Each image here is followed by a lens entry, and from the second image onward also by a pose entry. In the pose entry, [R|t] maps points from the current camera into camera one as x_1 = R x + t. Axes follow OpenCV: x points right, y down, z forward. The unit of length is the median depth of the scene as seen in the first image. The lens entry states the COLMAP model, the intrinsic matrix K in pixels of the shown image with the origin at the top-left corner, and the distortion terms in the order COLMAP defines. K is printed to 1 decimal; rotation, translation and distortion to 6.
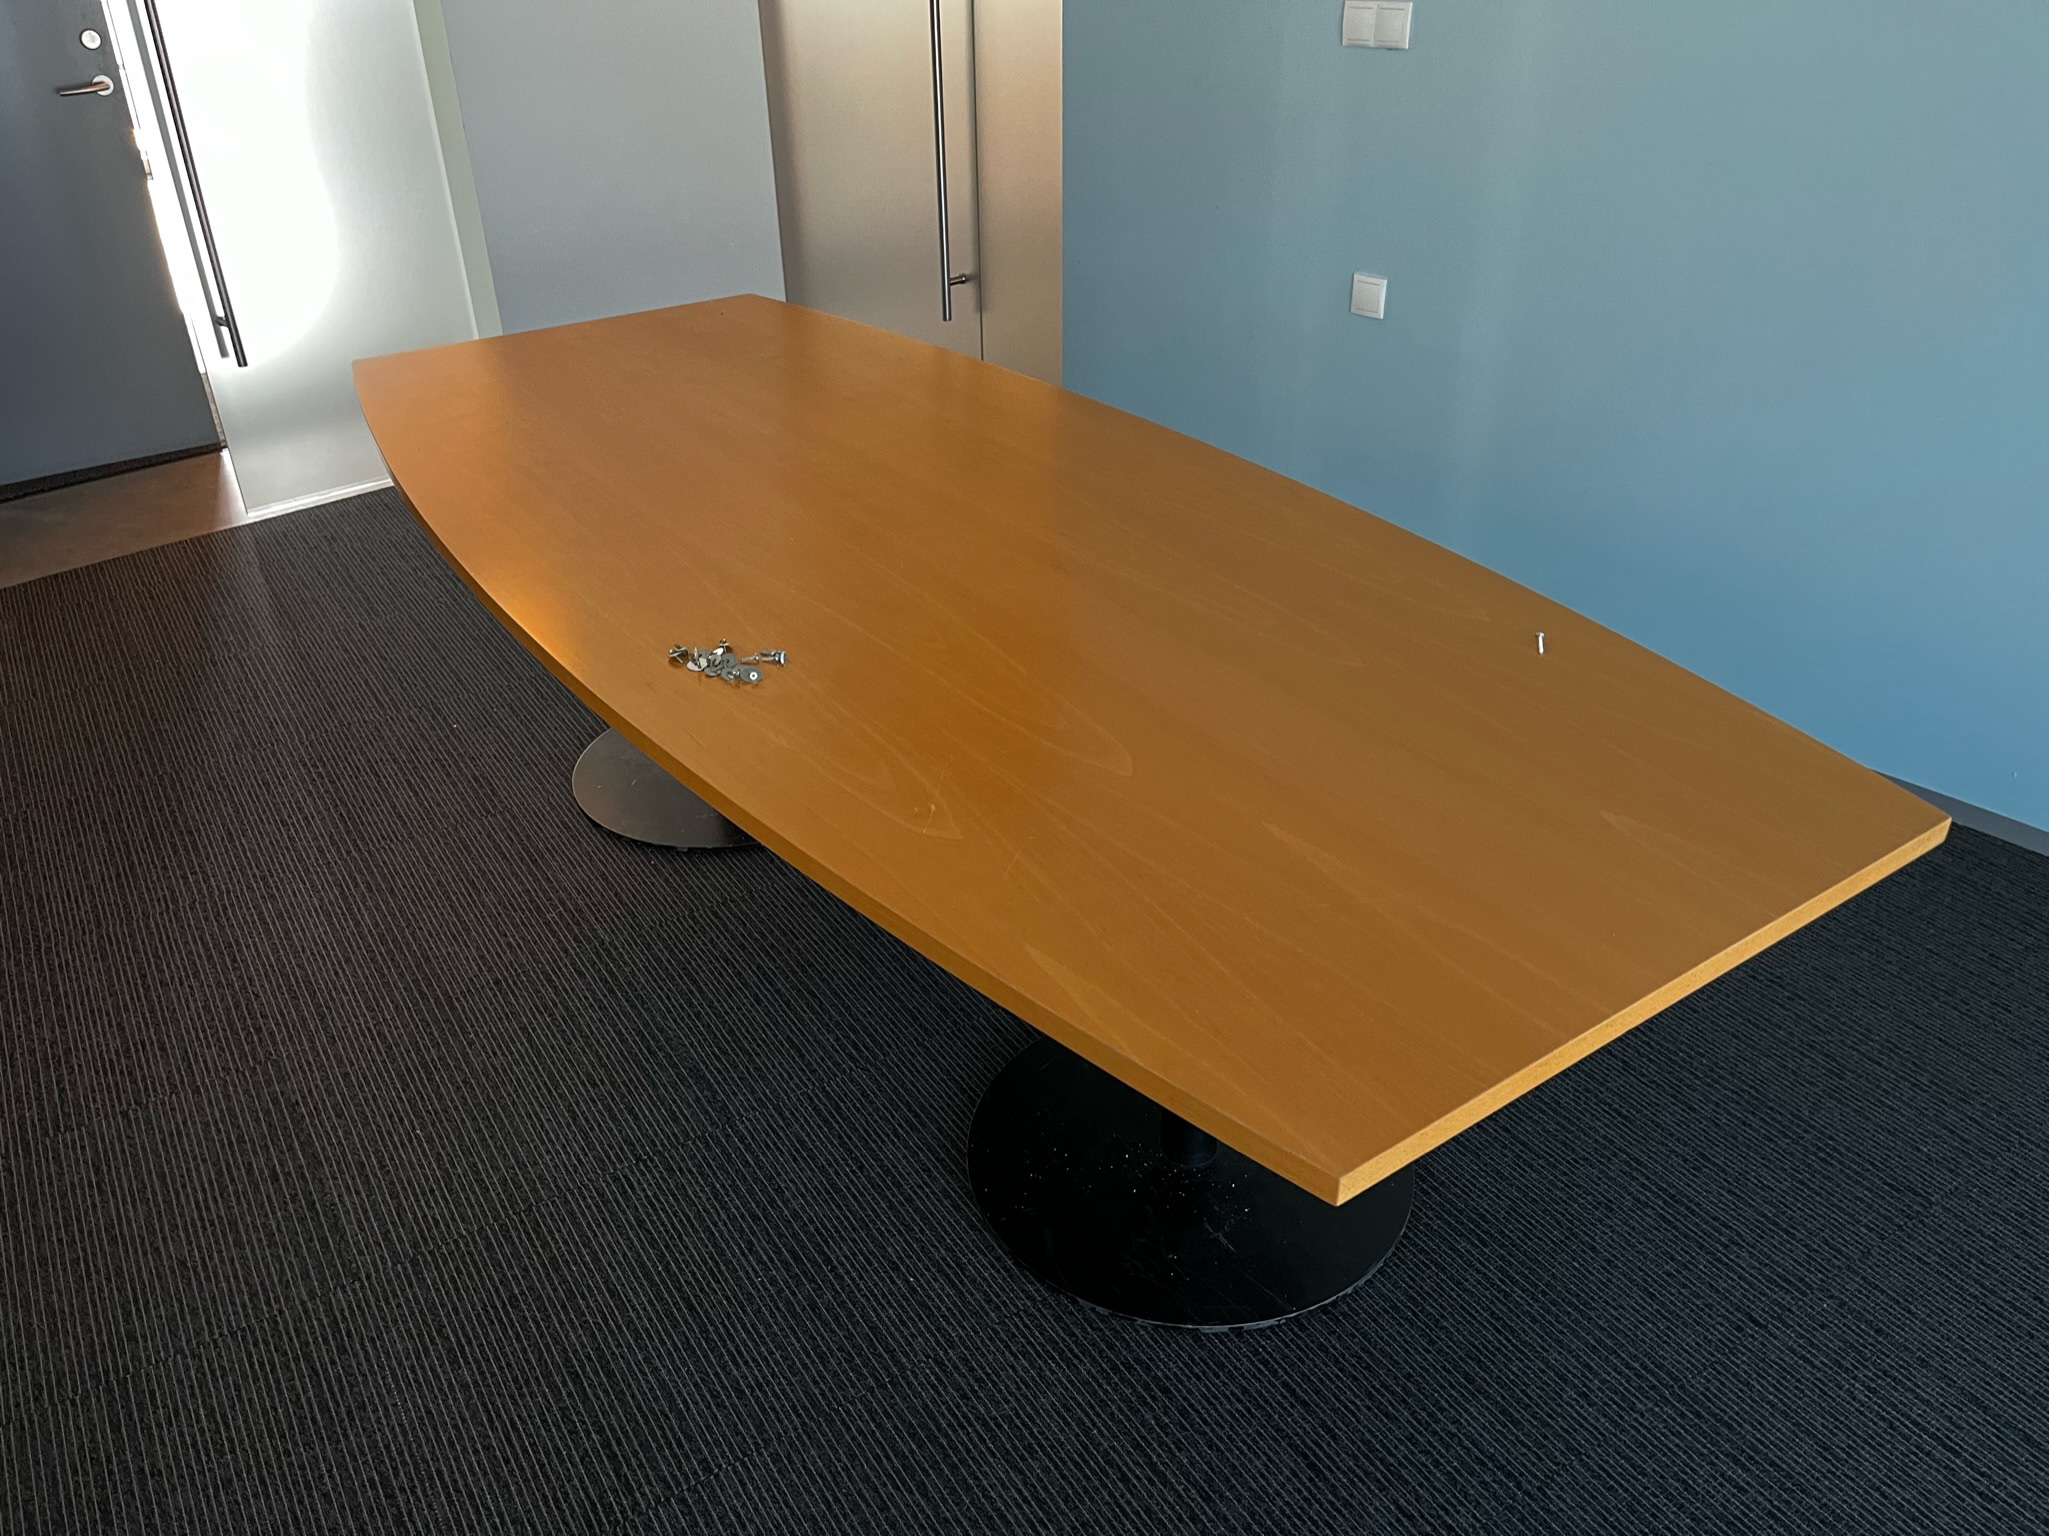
lens RADIAL K [[1558.3, 0, 1017.5], [0, 1558.3, 764.8], [0, 0, 1]] dist [0.085328, -0.117370]
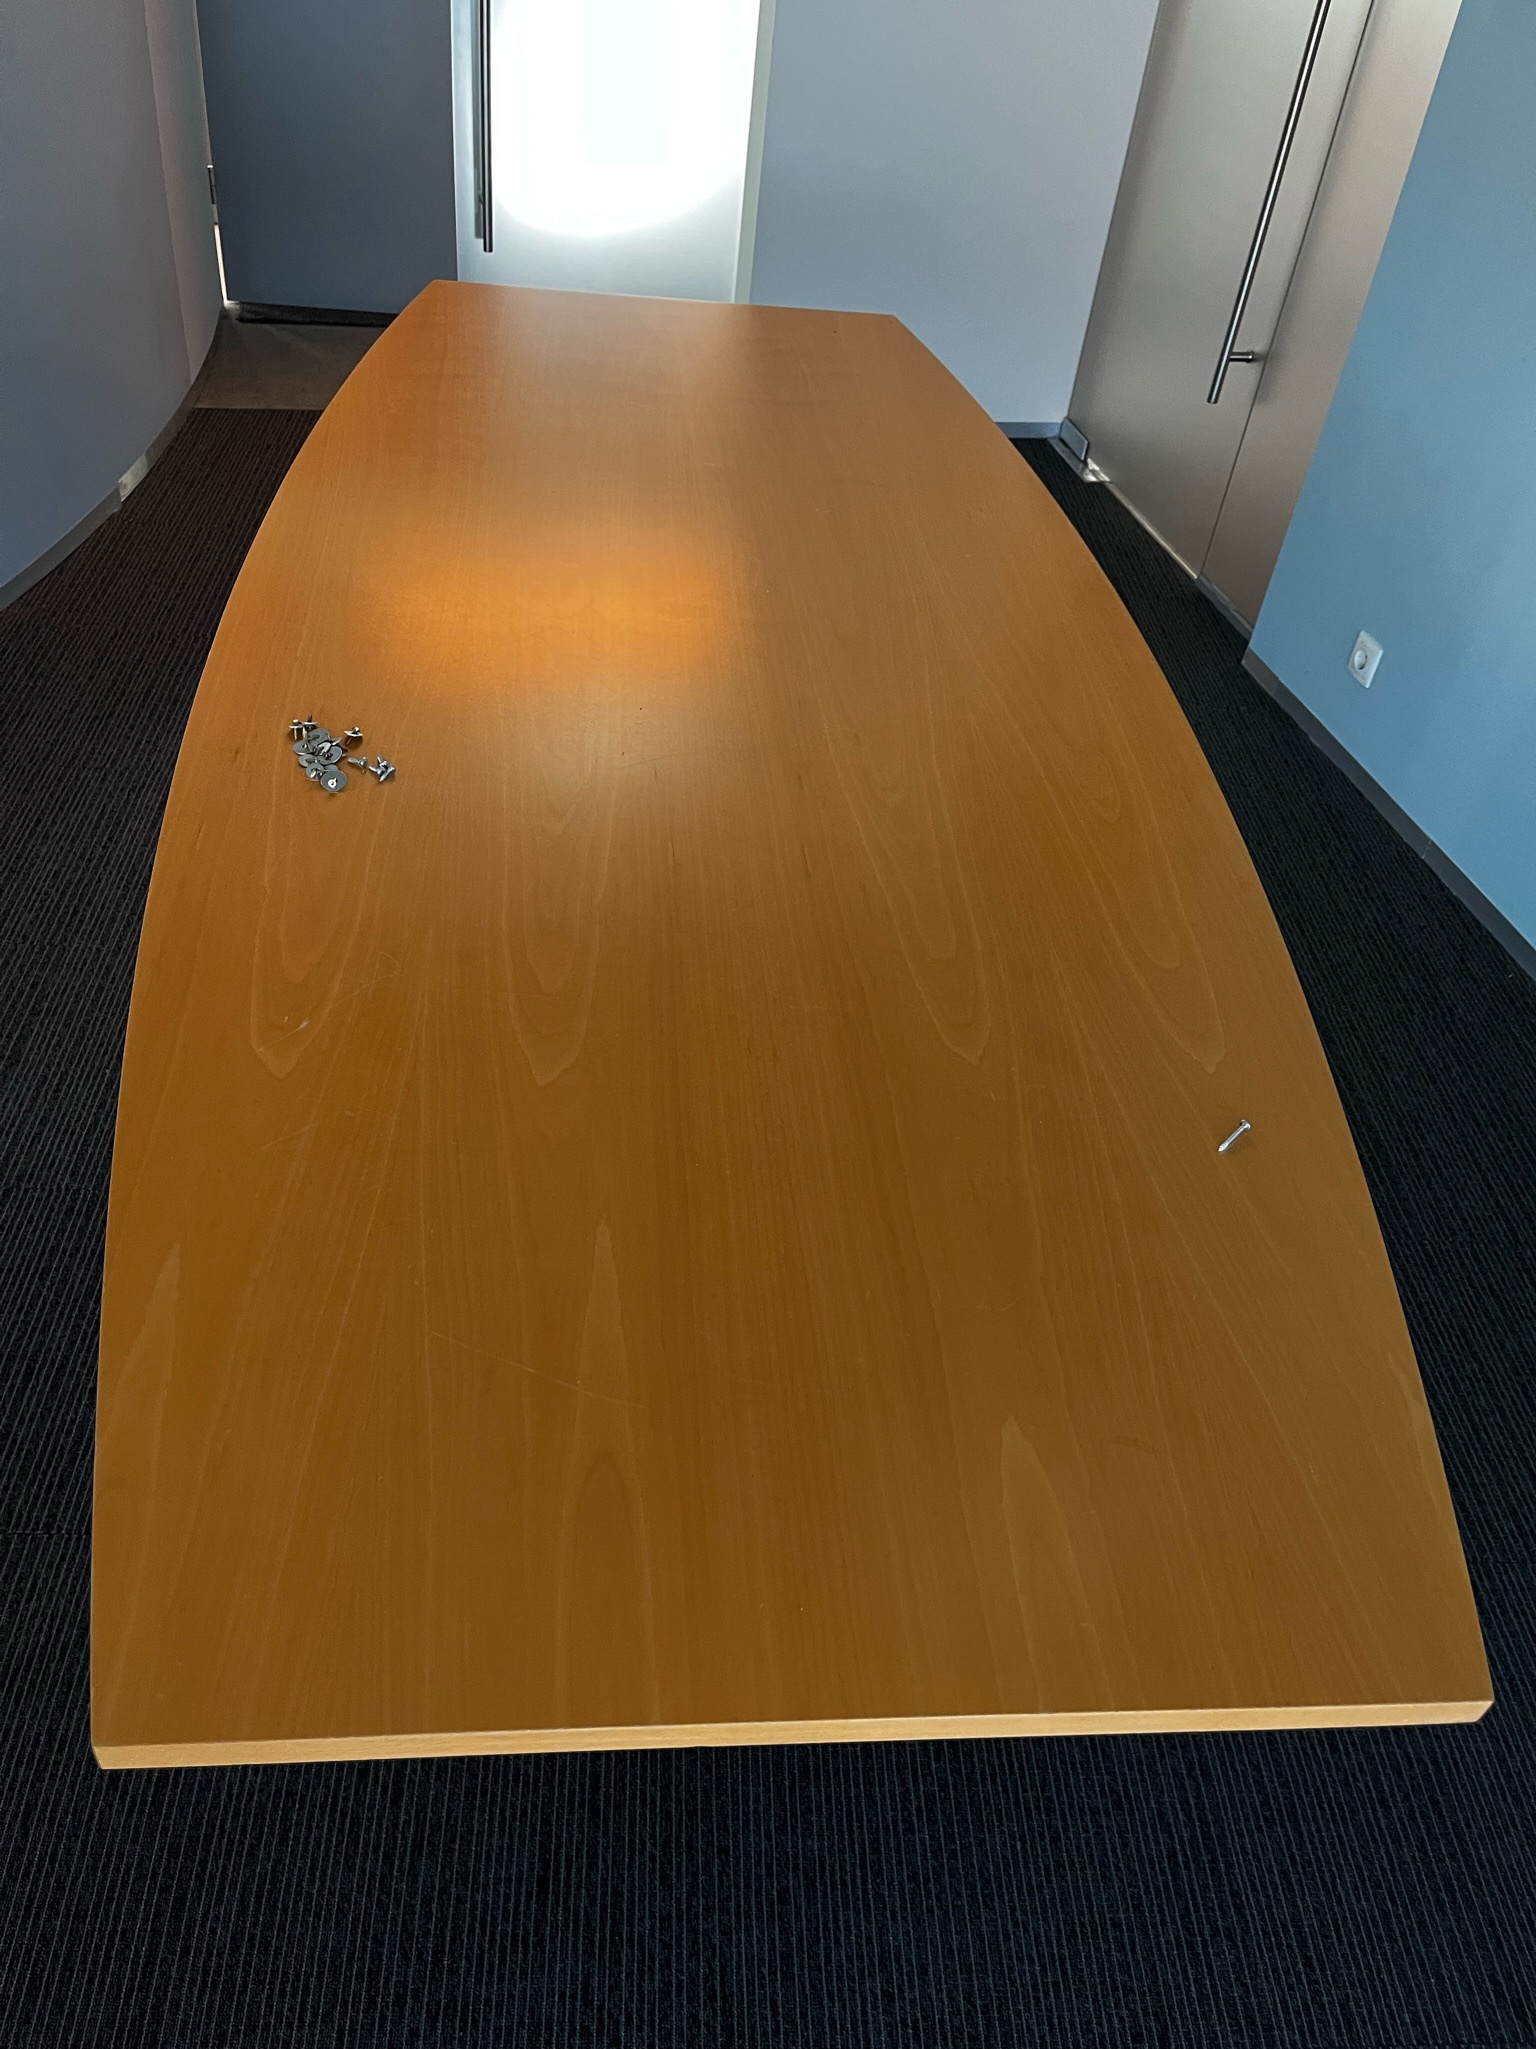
lens RADIAL K [[1558.3, 0, 753.5], [0, 1558.3, 1016.7], [0, 0, 1]] dist [0.085328, -0.117370]
pose [[0.855881, 0.405633, -0.320826, 0.355936], [-0.349210, 0.910848, 0.220019, -0.207902], [0.381470, -0.076275, 0.921229, 0.272202]]
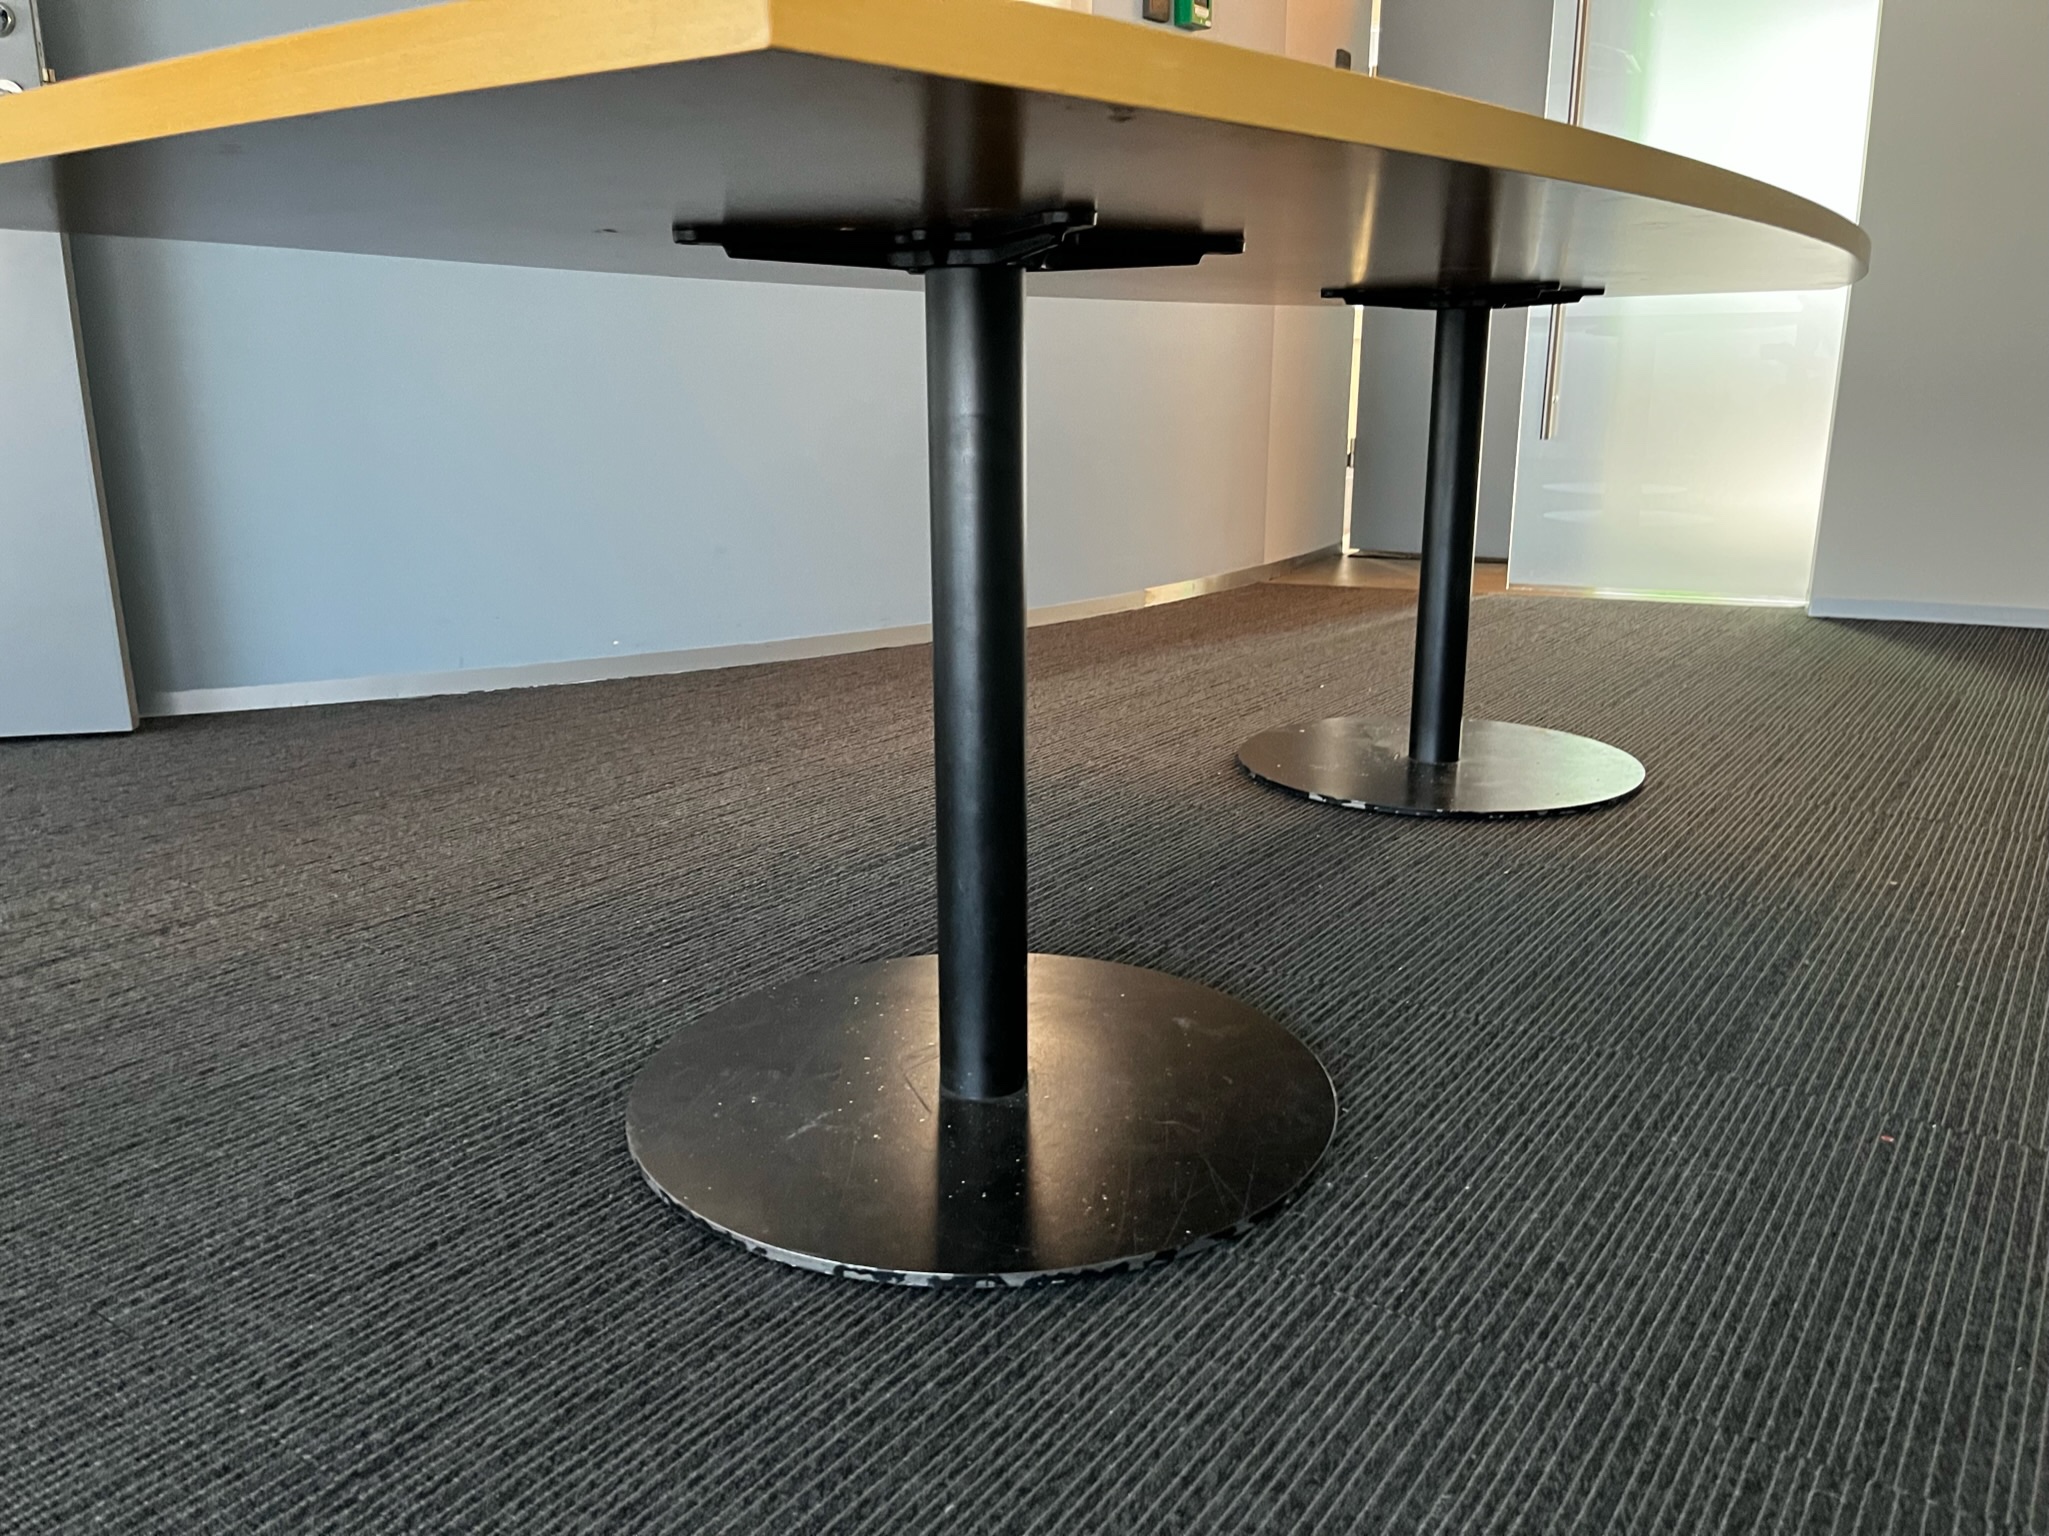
lens RADIAL K [[1558.3, 0, 1011.1], [0, 1558.3, 769.8], [0, 0, 1]] dist [0.085328, -0.117370]
pose [[0.372115, 0.246056, -0.894979, 0.770473], [-0.470137, 0.881350, 0.046835, 0.115002], [0.800313, 0.403335, 0.443644, 0.801430]]
